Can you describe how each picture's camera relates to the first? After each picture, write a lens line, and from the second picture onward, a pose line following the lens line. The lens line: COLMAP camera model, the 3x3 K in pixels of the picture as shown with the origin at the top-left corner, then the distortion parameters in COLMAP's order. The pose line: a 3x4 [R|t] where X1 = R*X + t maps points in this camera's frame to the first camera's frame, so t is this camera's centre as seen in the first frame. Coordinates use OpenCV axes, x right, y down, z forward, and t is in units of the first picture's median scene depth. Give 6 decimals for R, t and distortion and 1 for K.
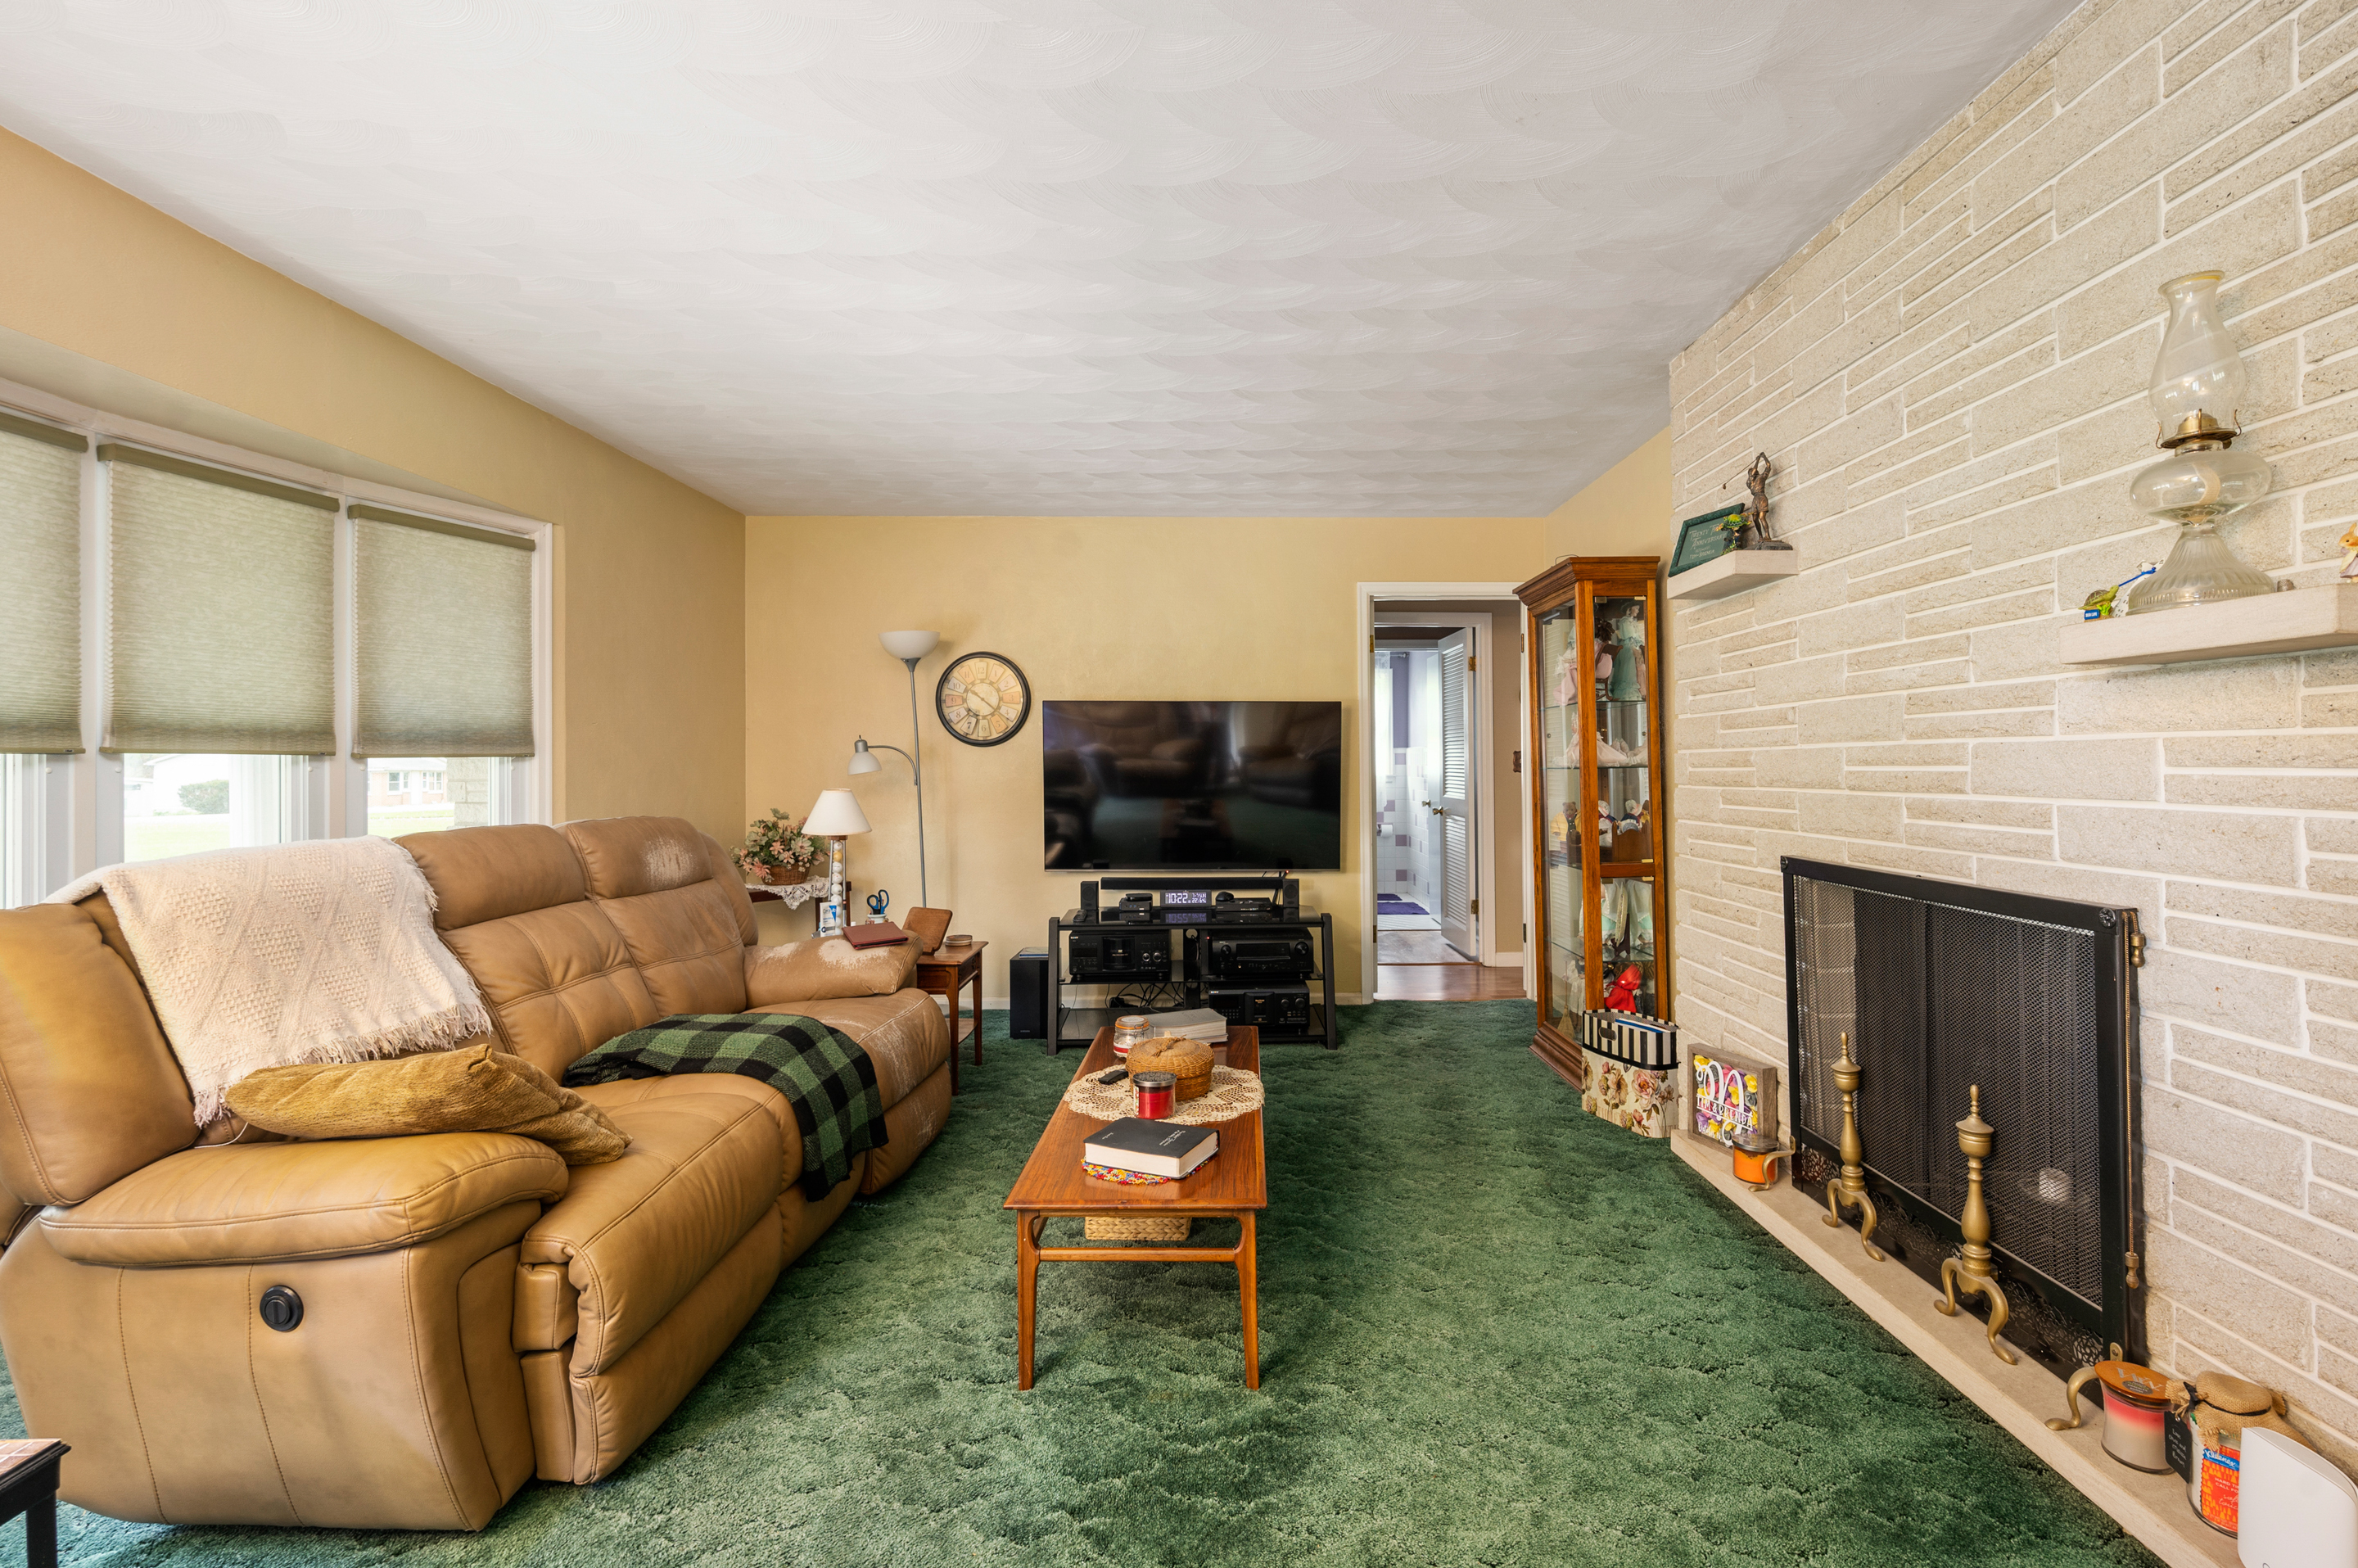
lens RADIAL K [[1088.4, 0, 1179.0], [0, 1088.4, 784.0], [0, 0, 1]] dist [-0.000567, 0.000100]
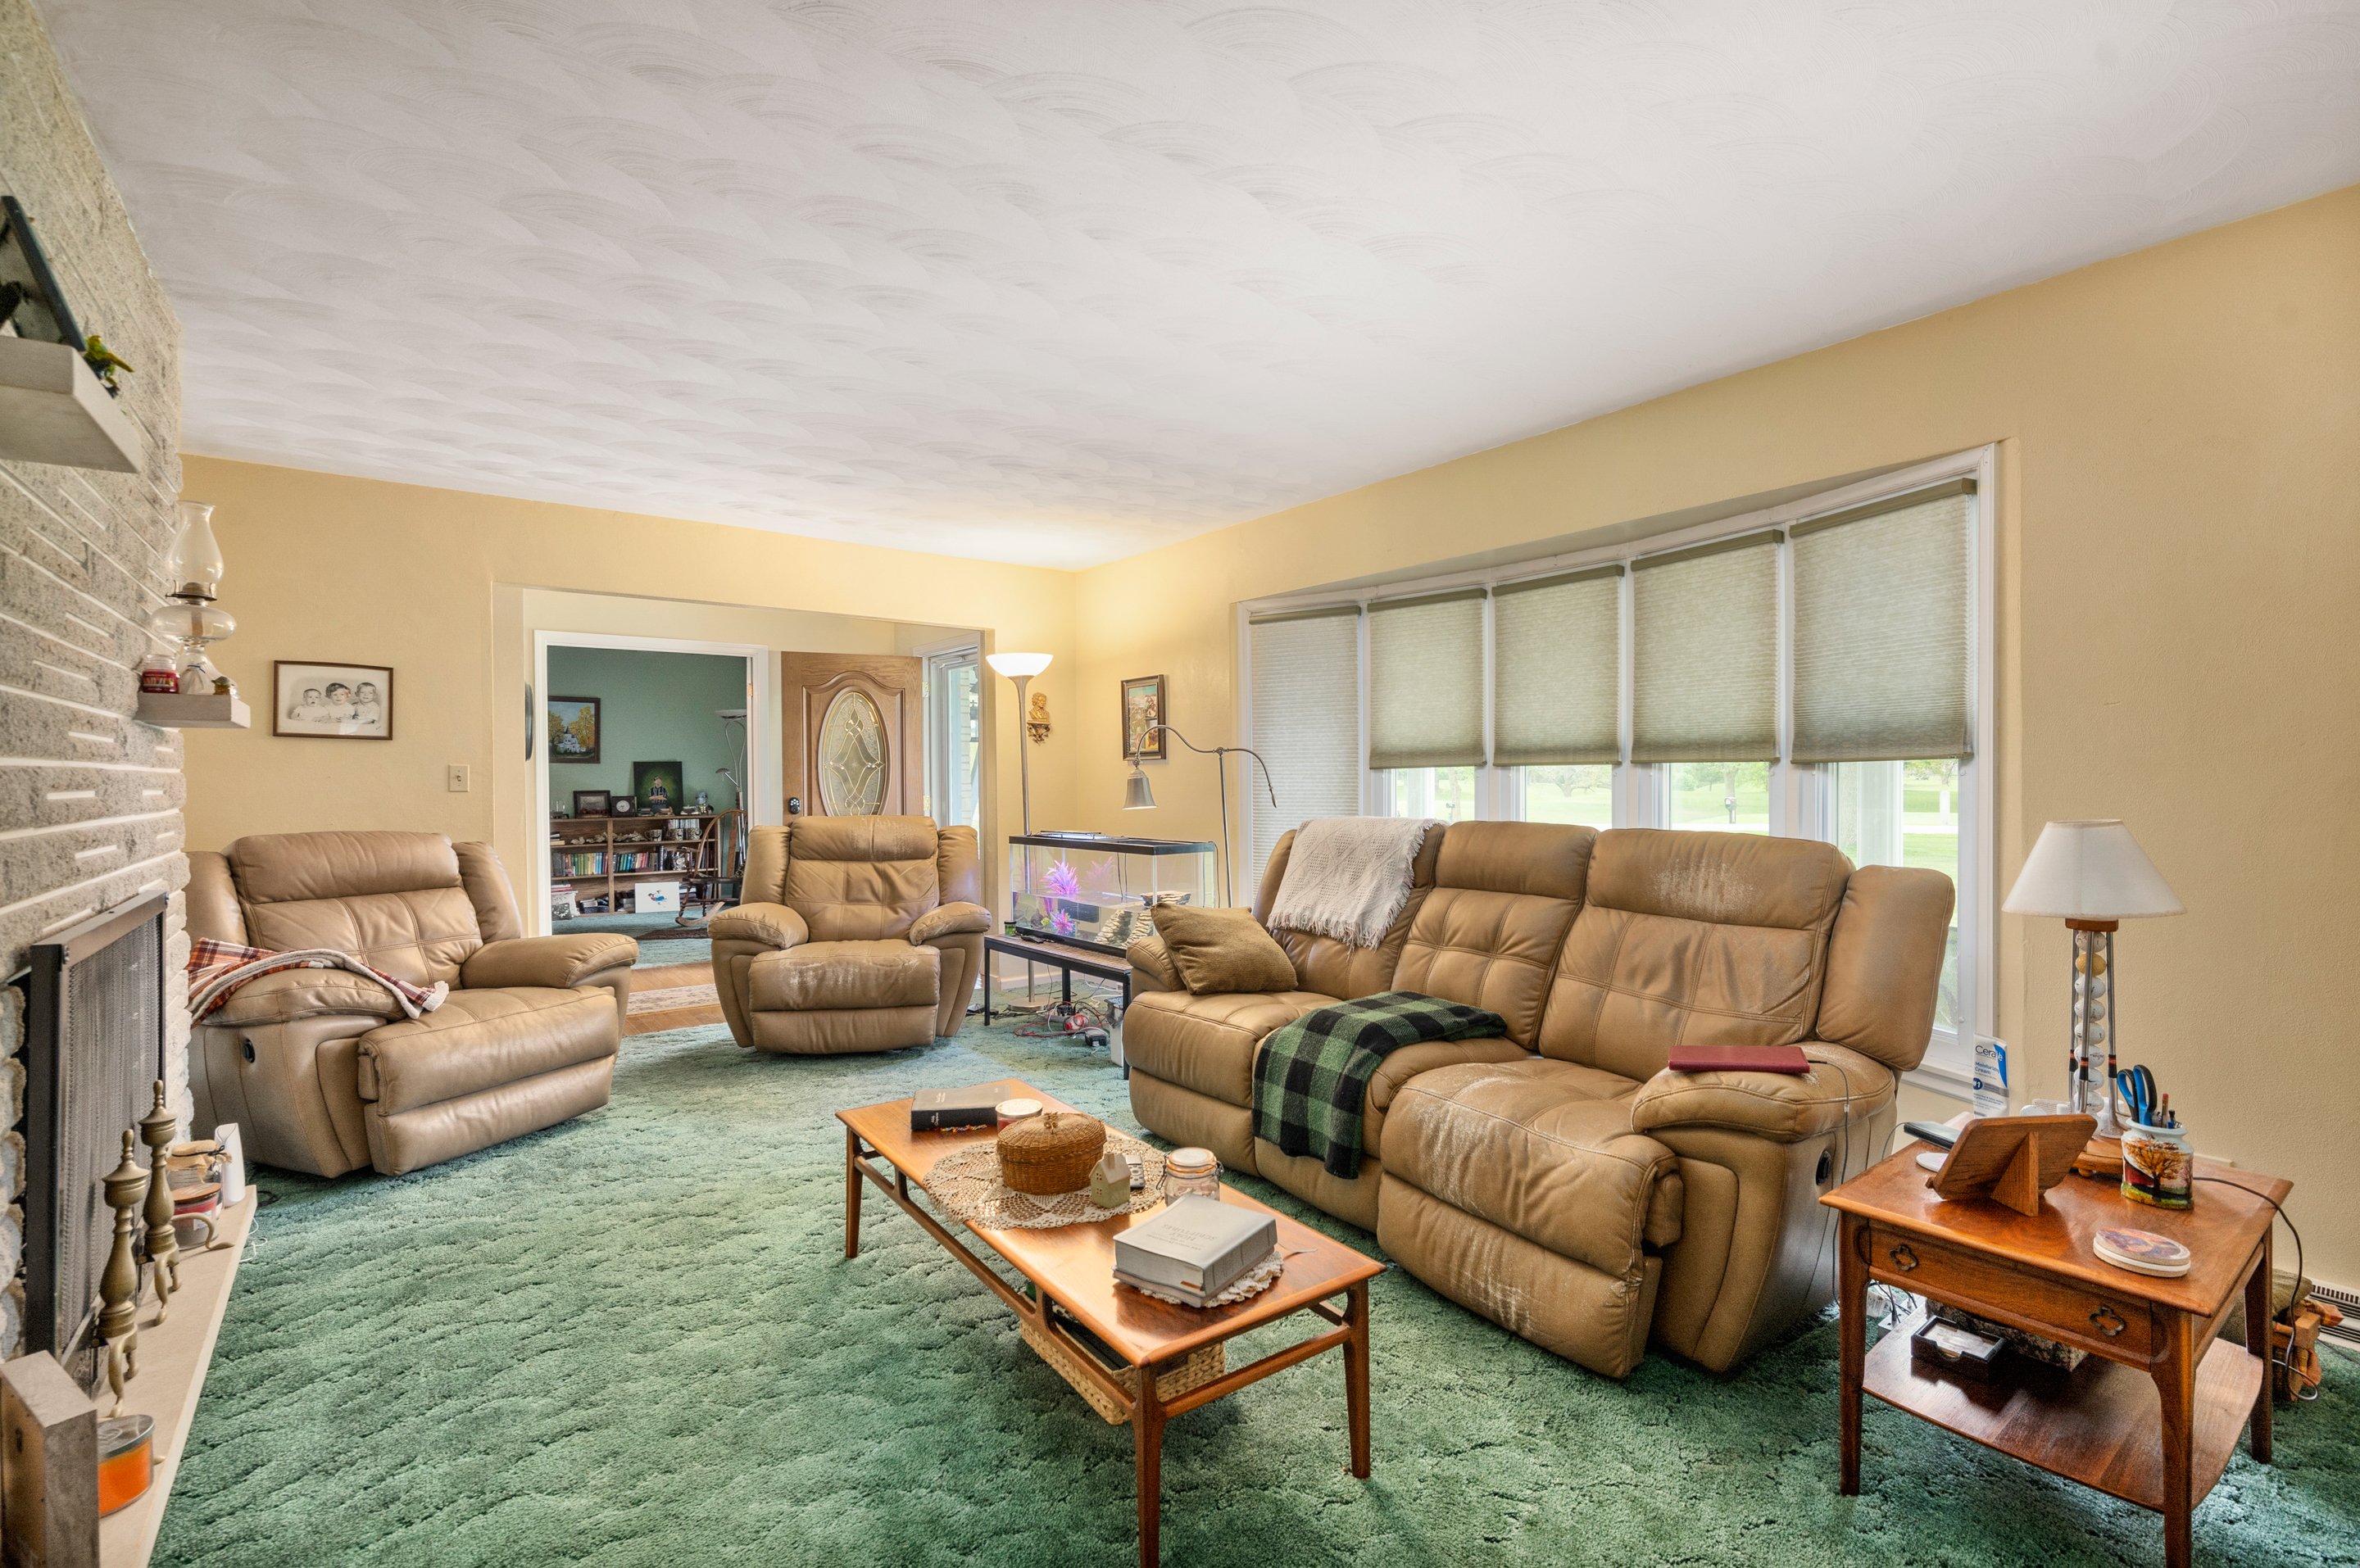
lens RADIAL K [[1089.1, 0, 1180.0], [0, 1089.1, 784.0], [0, 0, 1]] dist [-0.000567, 0.000100]
pose [[-0.790336, 0.016605, -0.612449, 0.396766], [0.001079, 0.999669, 0.025711, -0.033545], [0.612673, 0.019659, -0.790092, 1.553584]]
